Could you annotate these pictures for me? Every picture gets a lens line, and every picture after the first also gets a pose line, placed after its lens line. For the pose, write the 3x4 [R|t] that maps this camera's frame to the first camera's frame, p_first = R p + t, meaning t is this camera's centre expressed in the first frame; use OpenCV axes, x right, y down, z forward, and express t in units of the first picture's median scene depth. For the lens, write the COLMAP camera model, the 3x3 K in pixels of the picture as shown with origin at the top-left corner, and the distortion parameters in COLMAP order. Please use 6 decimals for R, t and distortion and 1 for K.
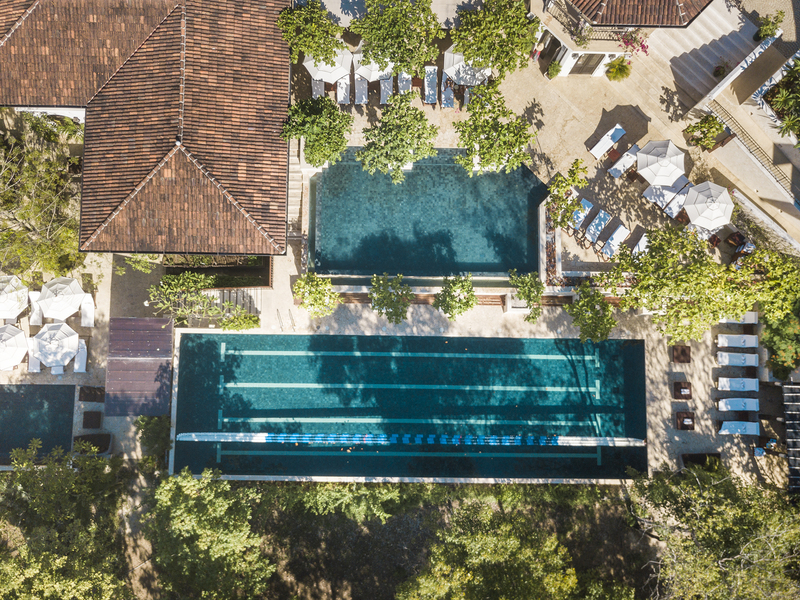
lens RADIAL K [[608.3, 0, 402.7], [0, 608.3, 302.3], [0, 0, 1]] dist [-0.000990, 0.002523]
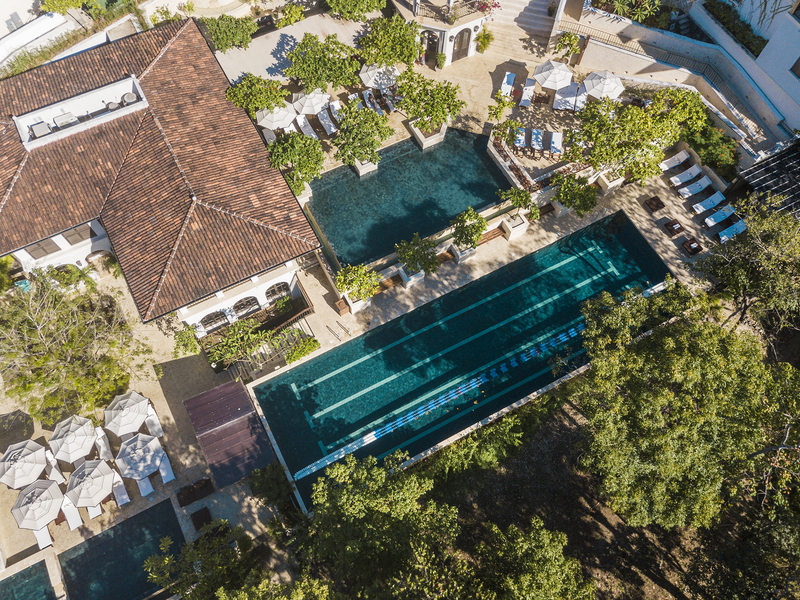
lens RADIAL K [[608.3, 0, 396.7], [0, 608.3, 300.2], [0, 0, 1]] dist [-0.000990, 0.002523]
pose [[0.876531, -0.440243, 0.194626, -0.291886], [0.479109, 0.836889, -0.264709, 0.320210], [-0.046344, 0.325273, 0.944484, -0.020260]]
